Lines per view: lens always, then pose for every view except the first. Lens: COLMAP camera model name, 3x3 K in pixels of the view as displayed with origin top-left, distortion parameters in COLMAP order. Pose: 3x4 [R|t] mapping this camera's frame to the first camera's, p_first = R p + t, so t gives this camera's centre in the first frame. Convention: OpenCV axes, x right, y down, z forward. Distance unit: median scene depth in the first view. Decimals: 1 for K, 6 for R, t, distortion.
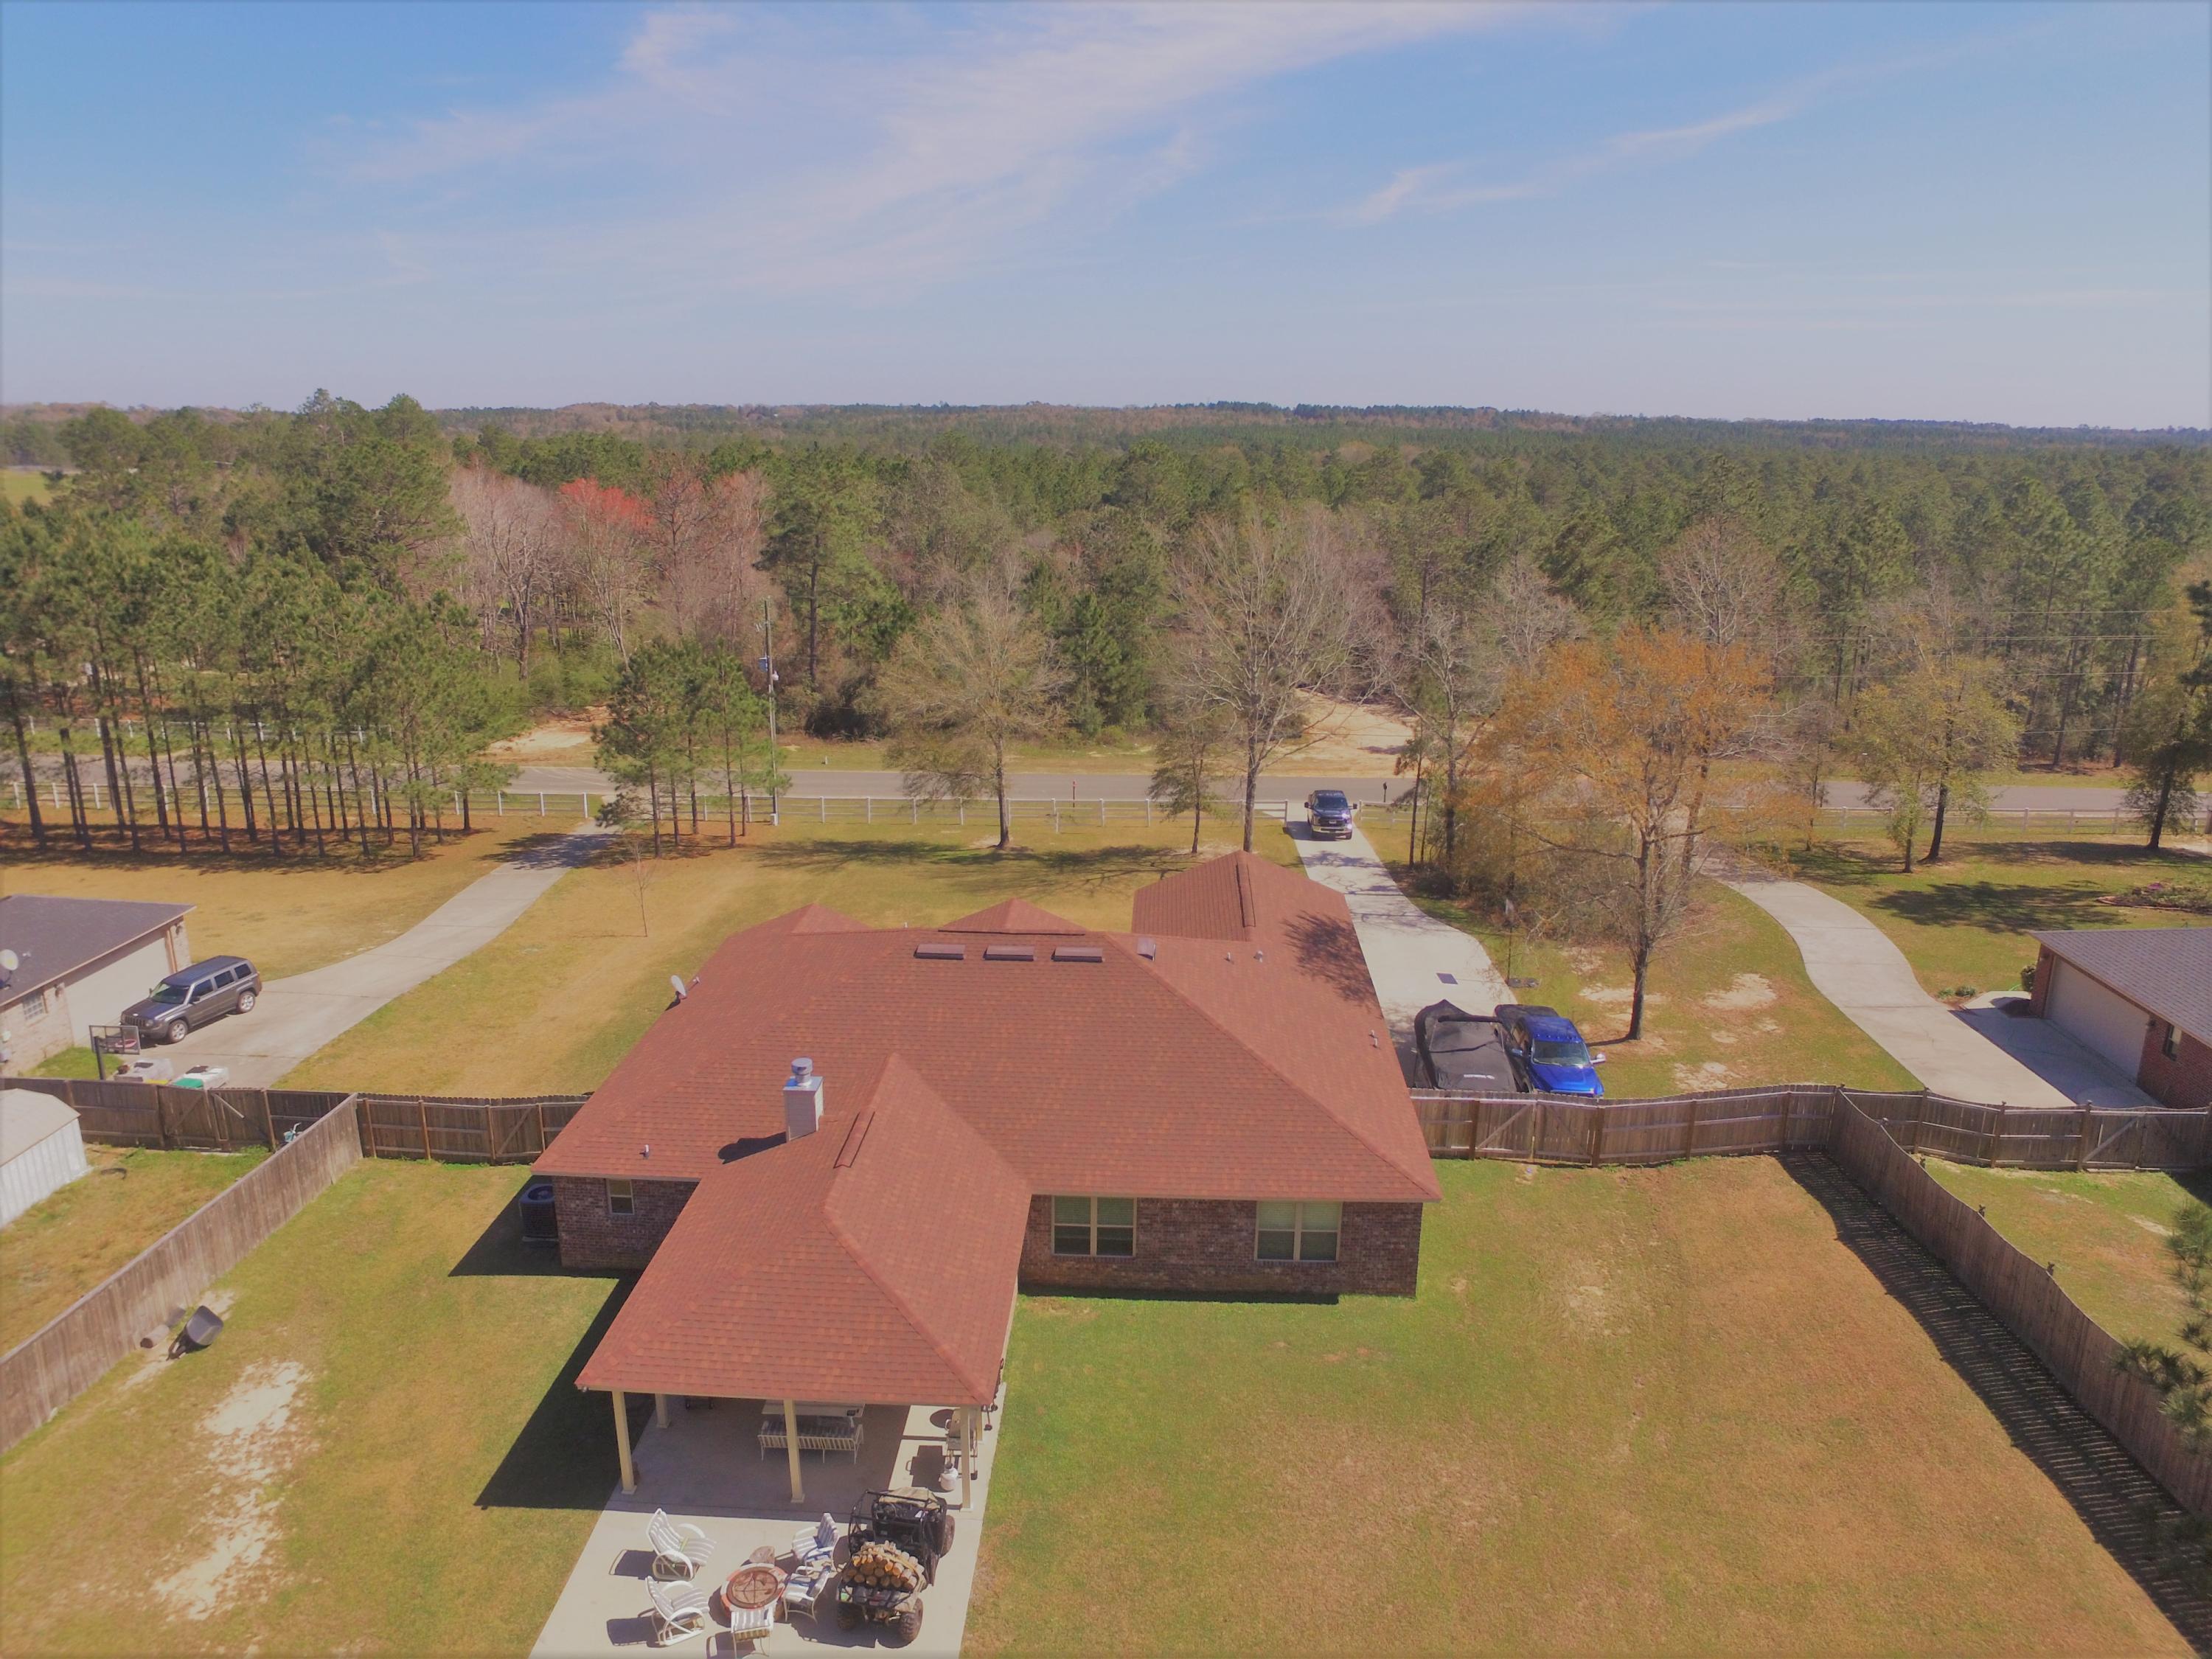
lens RADIAL K [[1501.0, 0, 1123.3], [0, 1501.0, 817.6], [0, 0, 1]] dist [-0.124820, 0.088337]
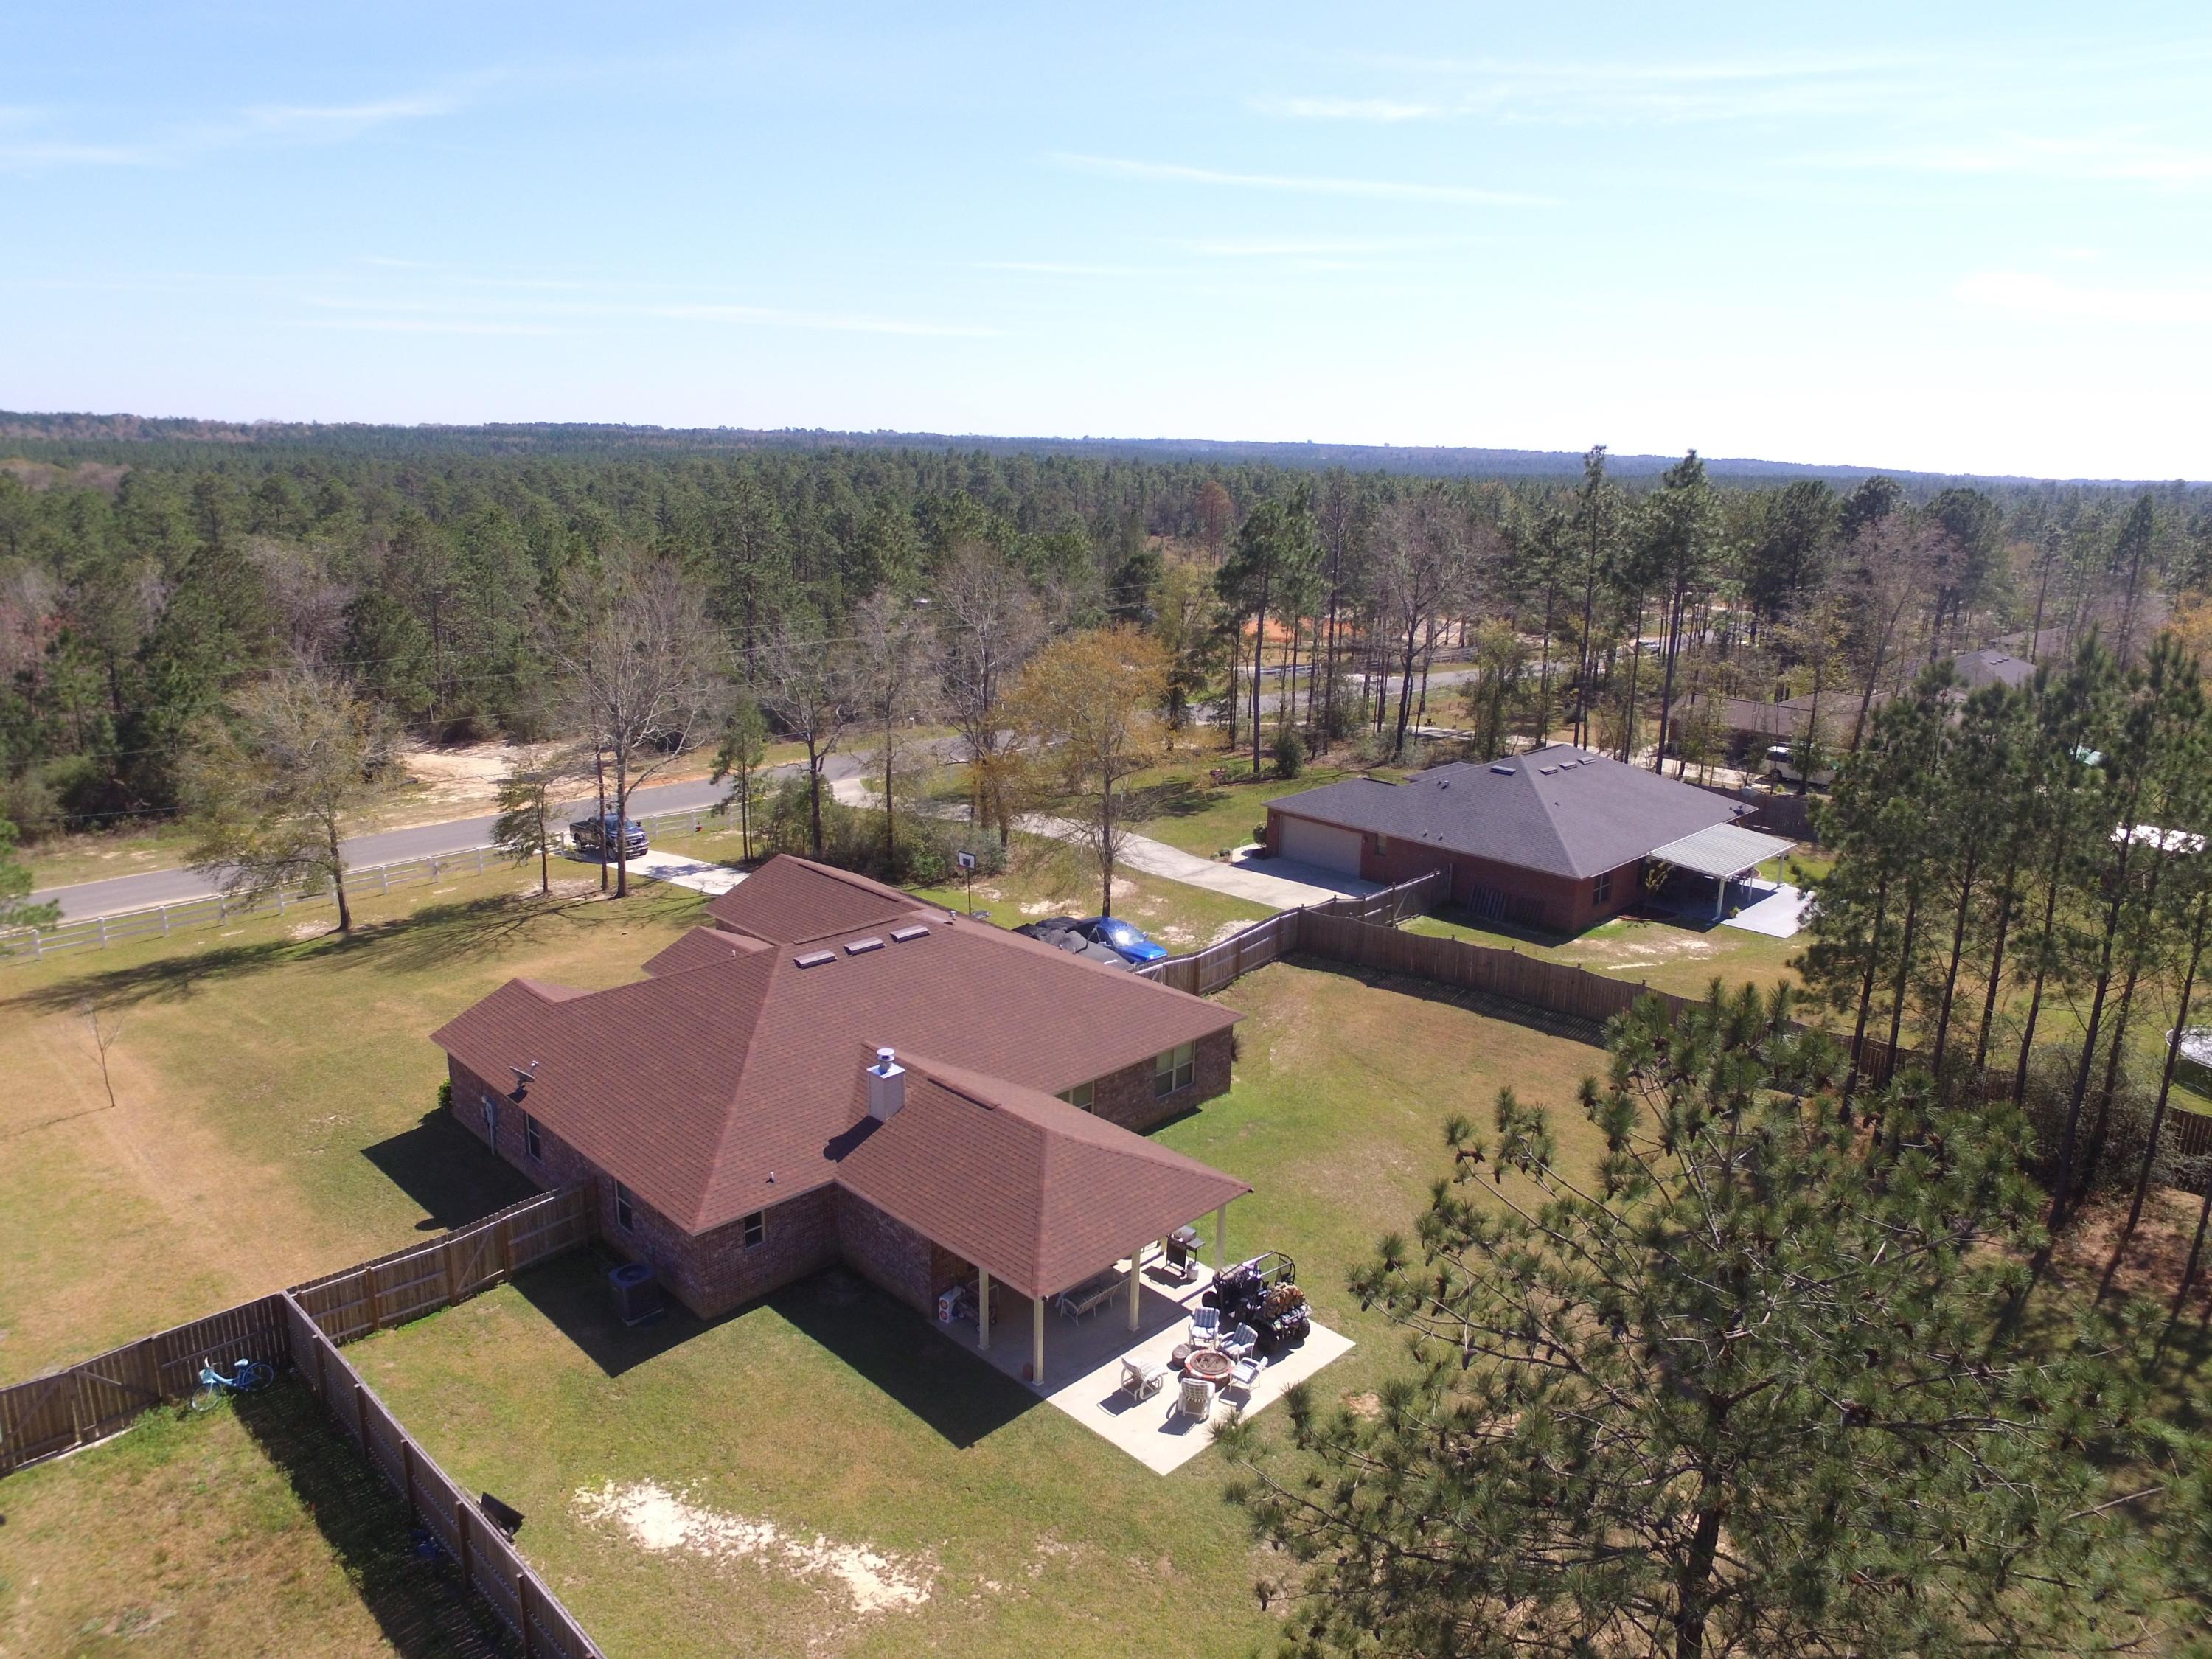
lens RADIAL K [[1501.0, 0, 1128.7], [0, 1501.0, 827.2], [0, 0, 1]] dist [-0.124820, 0.088337]
pose [[0.660443, -0.177580, 0.729575, -0.439102], [0.174186, 0.981360, 0.081184, -0.034236], [-0.730393, 0.073465, 0.679065, 0.023602]]
